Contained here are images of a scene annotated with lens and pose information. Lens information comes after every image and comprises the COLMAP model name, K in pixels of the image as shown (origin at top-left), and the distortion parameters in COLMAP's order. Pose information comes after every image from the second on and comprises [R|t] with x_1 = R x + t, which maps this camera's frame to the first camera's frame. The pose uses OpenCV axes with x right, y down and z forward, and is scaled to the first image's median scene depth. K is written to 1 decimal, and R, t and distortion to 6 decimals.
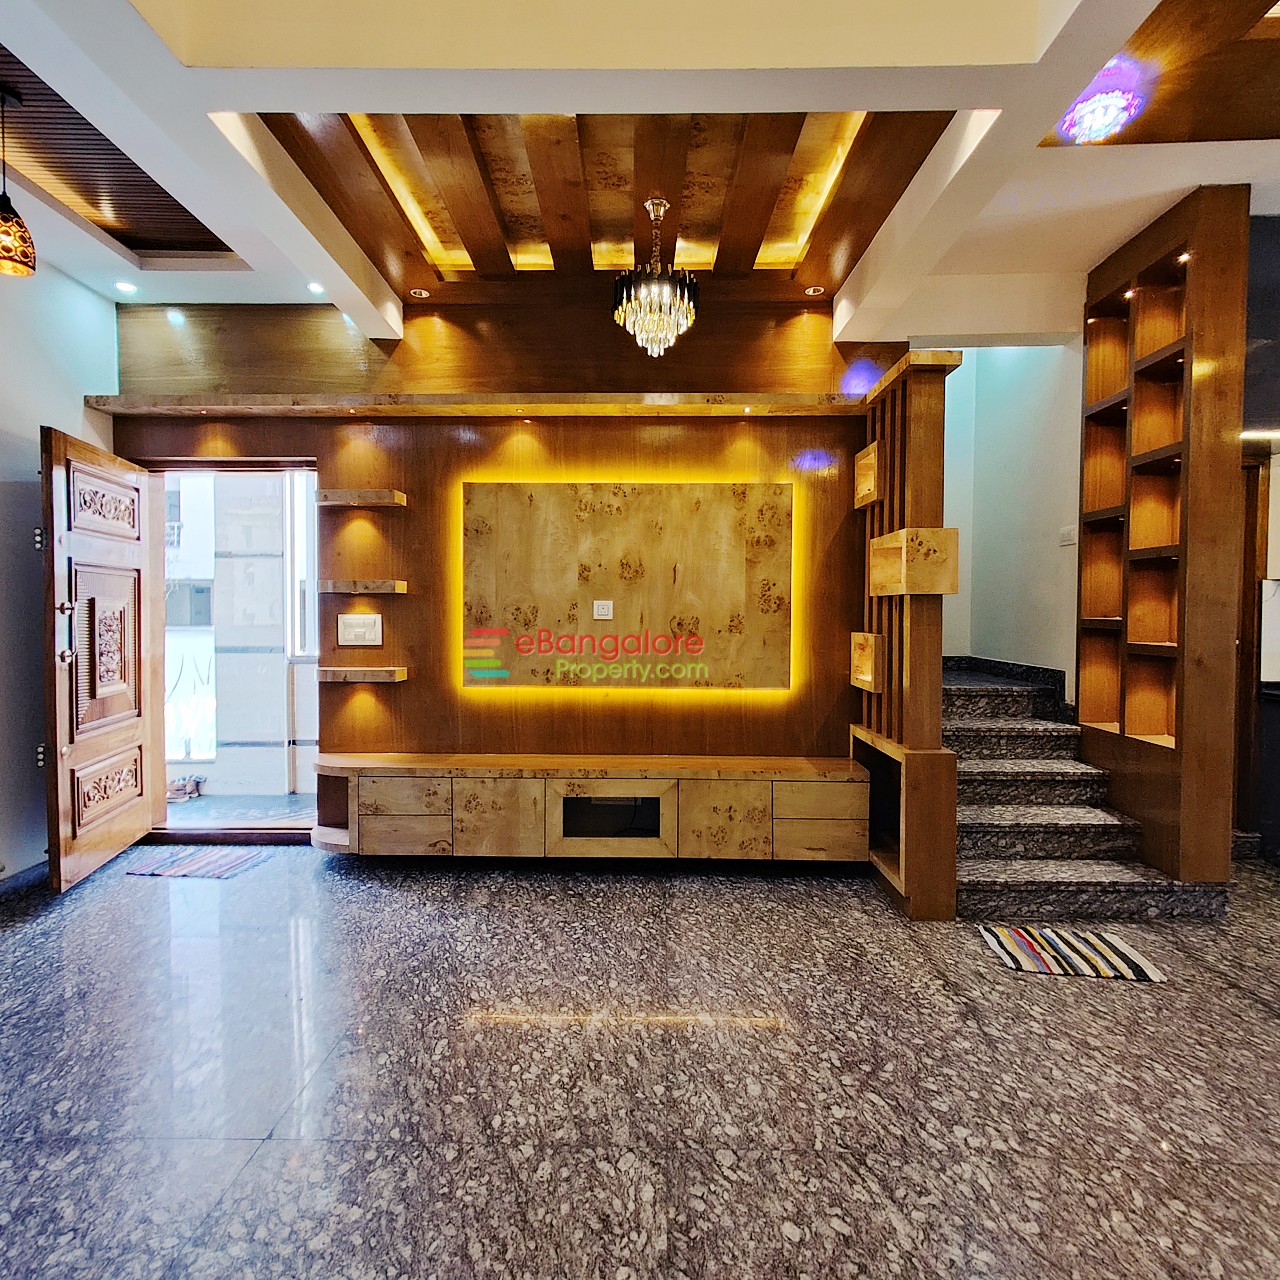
lens RADIAL K [[751.8, 0, 650.6], [0, 751.8, 629.1], [0, 0, 1]] dist [-0.003596, 0.008694]
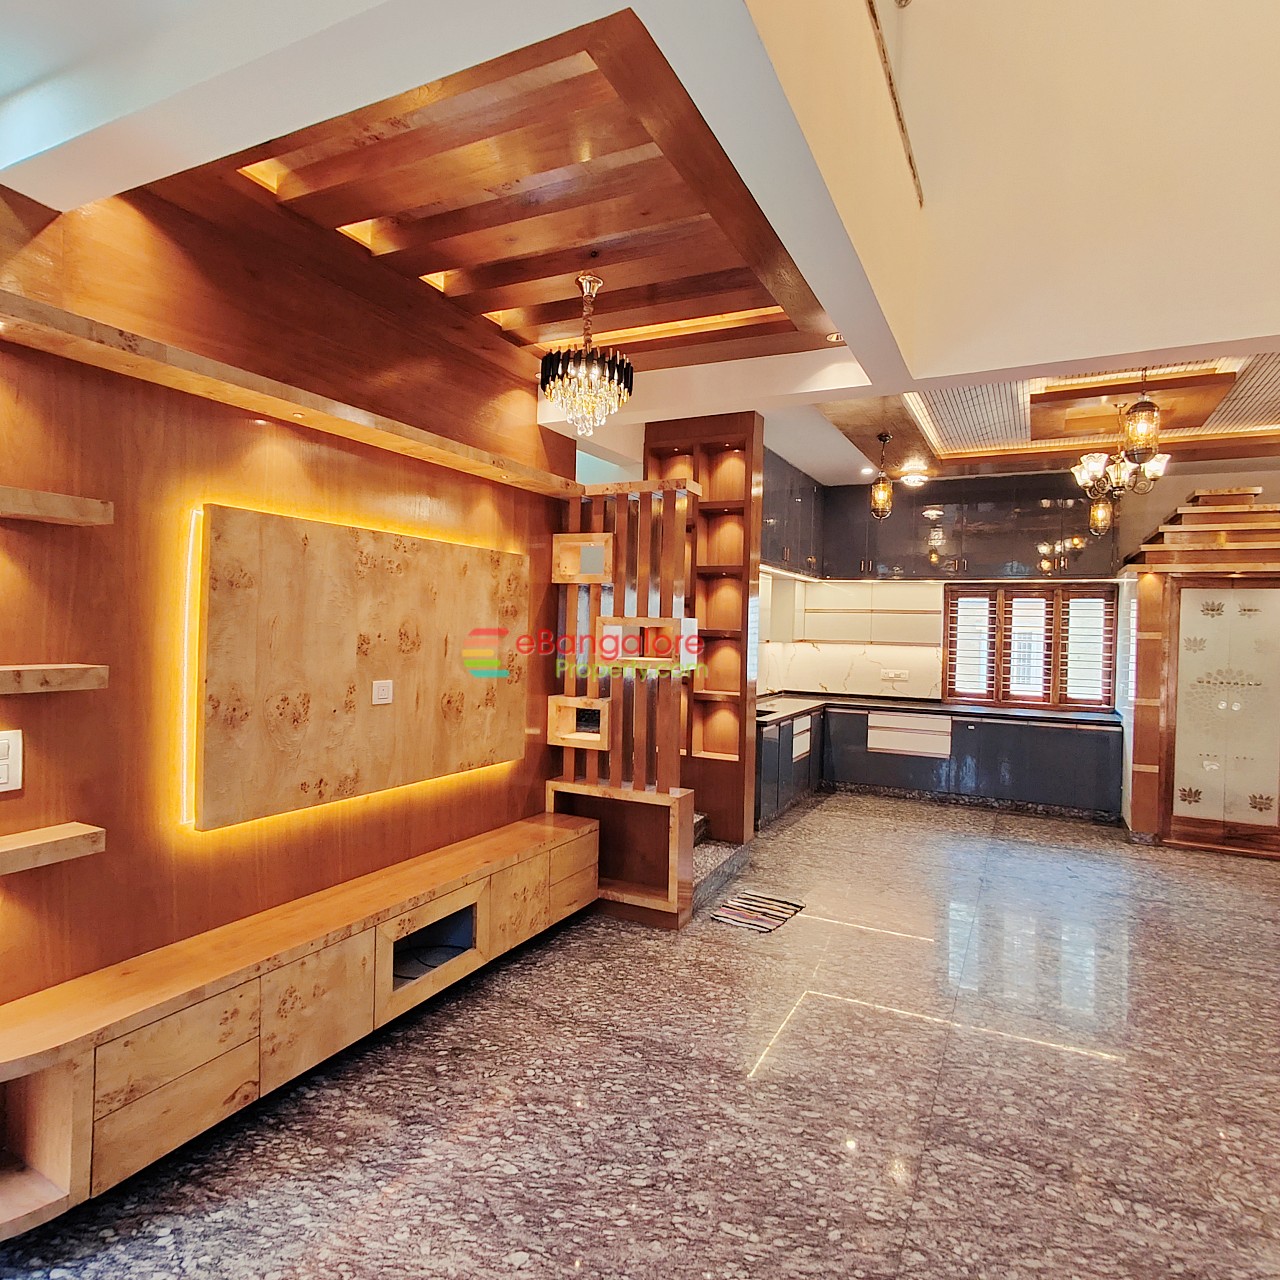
lens RADIAL K [[738.8, 0, 650.2], [0, 738.8, 636.7], [0, 0, 1]] dist [-0.008716, 0.011135]
pose [[0.449825, -0.002071, 0.893114, -0.673500], [0.000436, 0.999998, 0.002099, -0.091108], [-0.893117, -0.000555, 0.449825, 0.424847]]
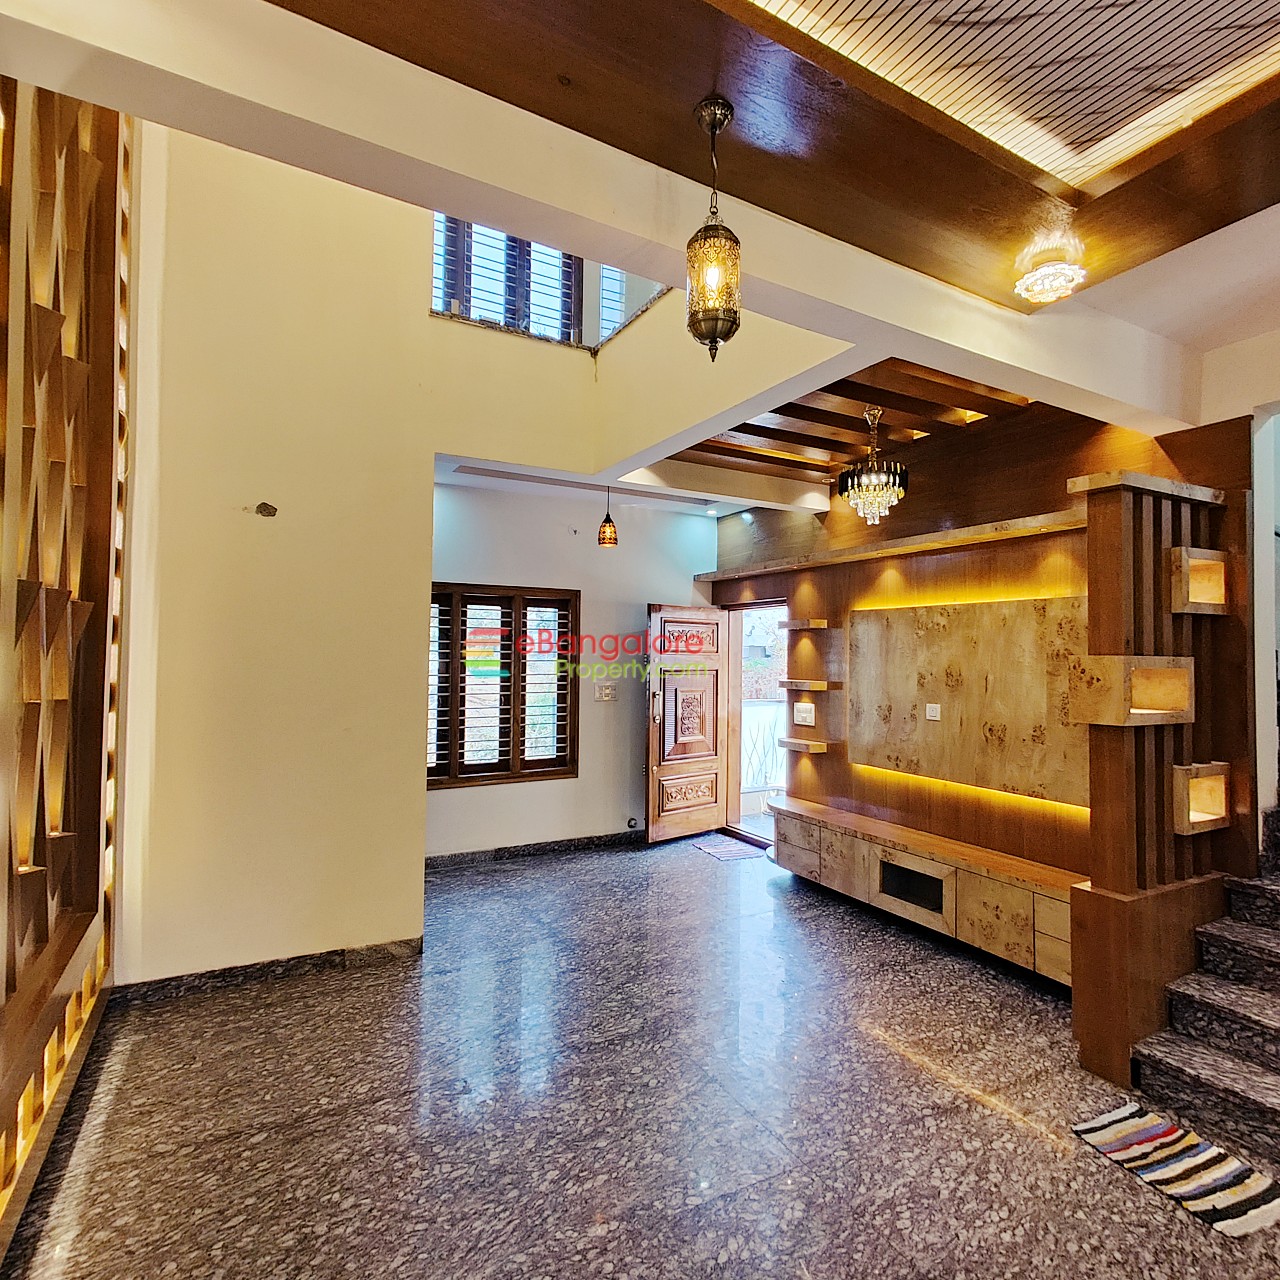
lens RADIAL K [[751.8, 0, 650.6], [0, 751.8, 629.1], [0, 0, 1]] dist [-0.003596, 0.008694]
pose [[0.490050, -0.028247, -0.871236, 0.806395], [-0.032807, 0.998169, -0.050816, -0.086606], [0.871077, 0.053485, 0.488226, 0.026575]]
